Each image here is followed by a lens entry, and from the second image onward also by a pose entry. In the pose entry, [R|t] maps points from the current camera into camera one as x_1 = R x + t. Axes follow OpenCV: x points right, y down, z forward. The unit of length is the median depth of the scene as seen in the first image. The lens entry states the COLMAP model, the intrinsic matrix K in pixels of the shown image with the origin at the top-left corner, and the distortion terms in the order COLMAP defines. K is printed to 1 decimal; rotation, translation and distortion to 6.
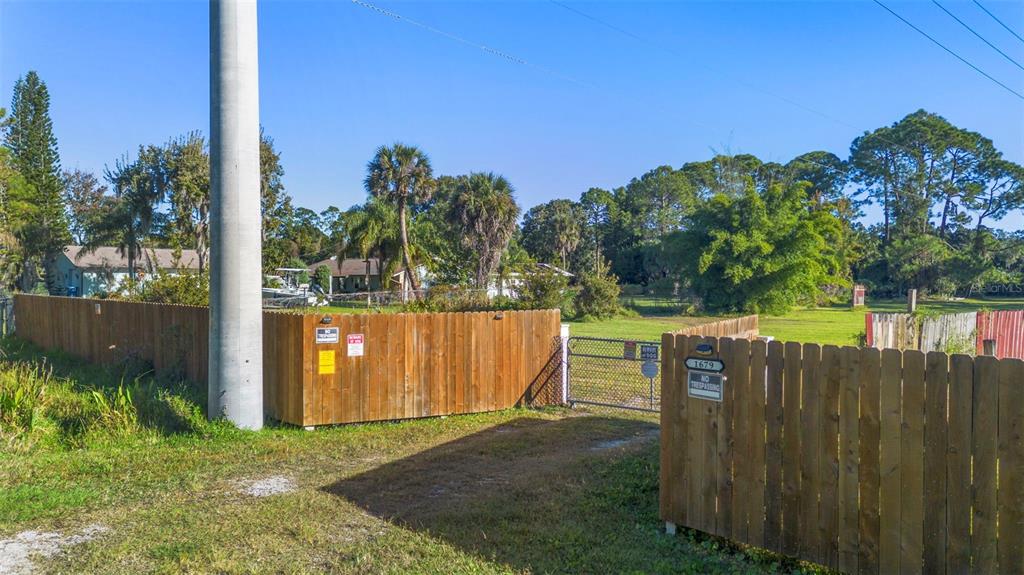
lens RADIAL K [[714.8, 0, 516.6], [0, 714.8, 288.6], [0, 0, 1]] dist [0.081601, -0.077609]
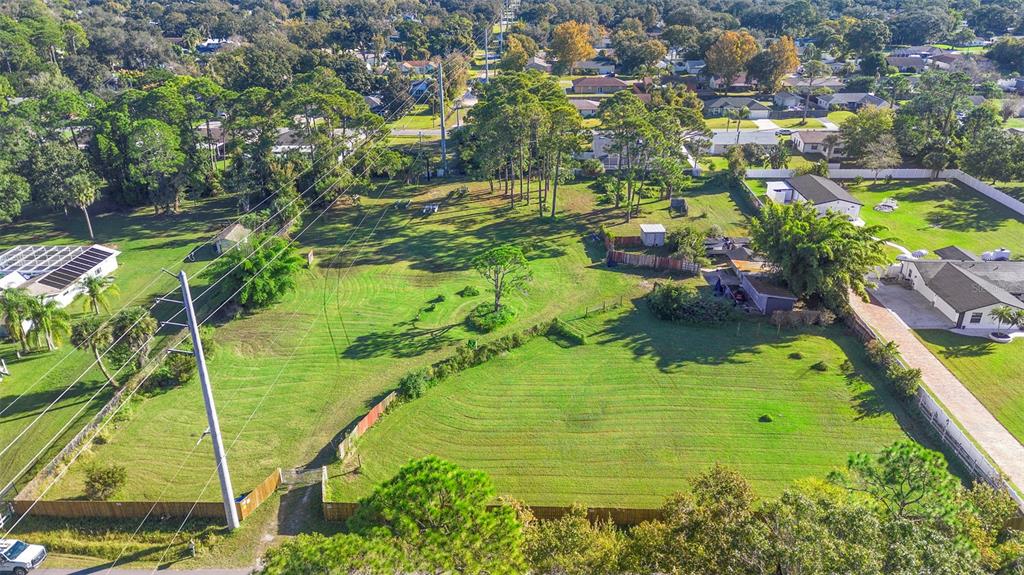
lens RADIAL K [[714.8, 0, 513.6], [0, 714.8, 281.9], [0, 0, 1]] dist [0.081601, -0.077609]
pose [[0.736661, -0.279612, 0.615750, -1.352968], [0.013549, 0.916439, 0.399945, -2.882883], [-0.676127, -0.286280, 0.678893, -2.829579]]
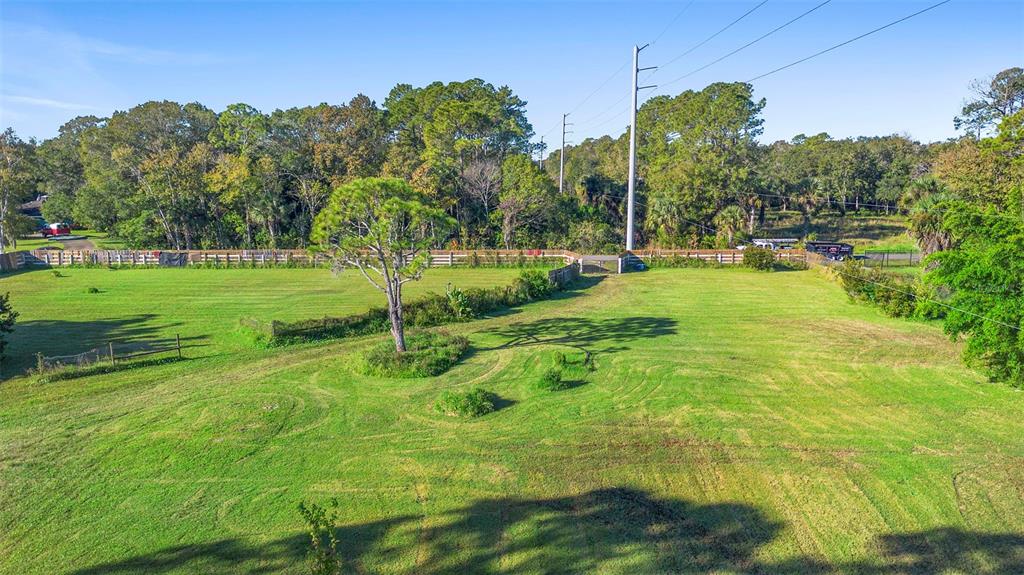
lens RADIAL K [[714.8, 0, 512.6], [0, 714.8, 287.2], [0, 0, 1]] dist [0.081601, -0.077609]
pose [[-0.703960, 0.119132, -0.700178, 4.258441], [-0.011717, 0.983750, 0.179161, -0.646402], [0.710143, 0.134326, -0.691124, 4.040601]]
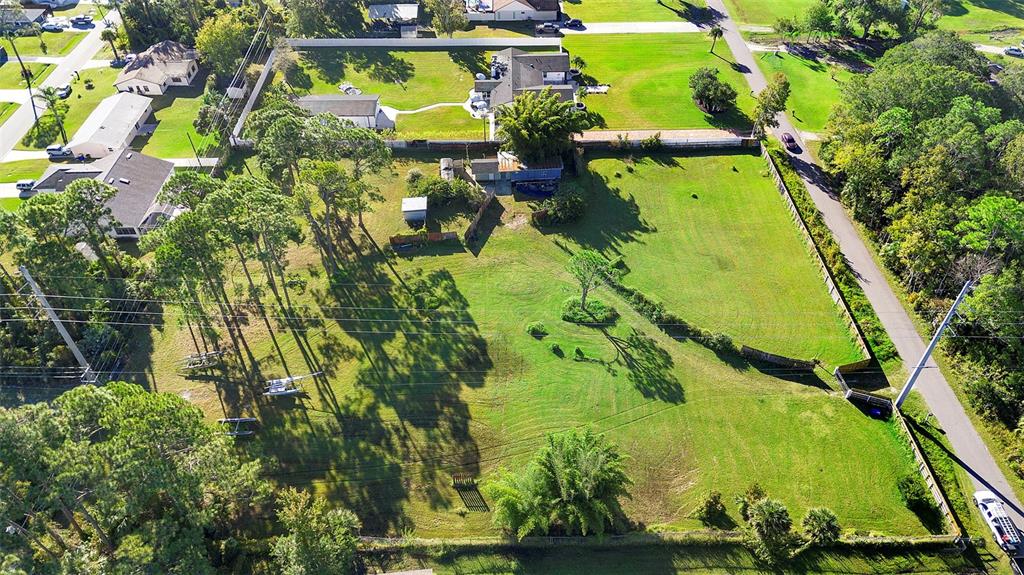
lens RADIAL K [[714.8, 0, 516.3], [0, 714.8, 289.9], [0, 0, 1]] dist [0.081601, -0.077609]
pose [[-0.715562, -0.476837, 0.510488, -0.738734], [0.015701, 0.719620, 0.694191, -5.511784], [-0.698373, 0.504752, -0.507446, 6.255367]]
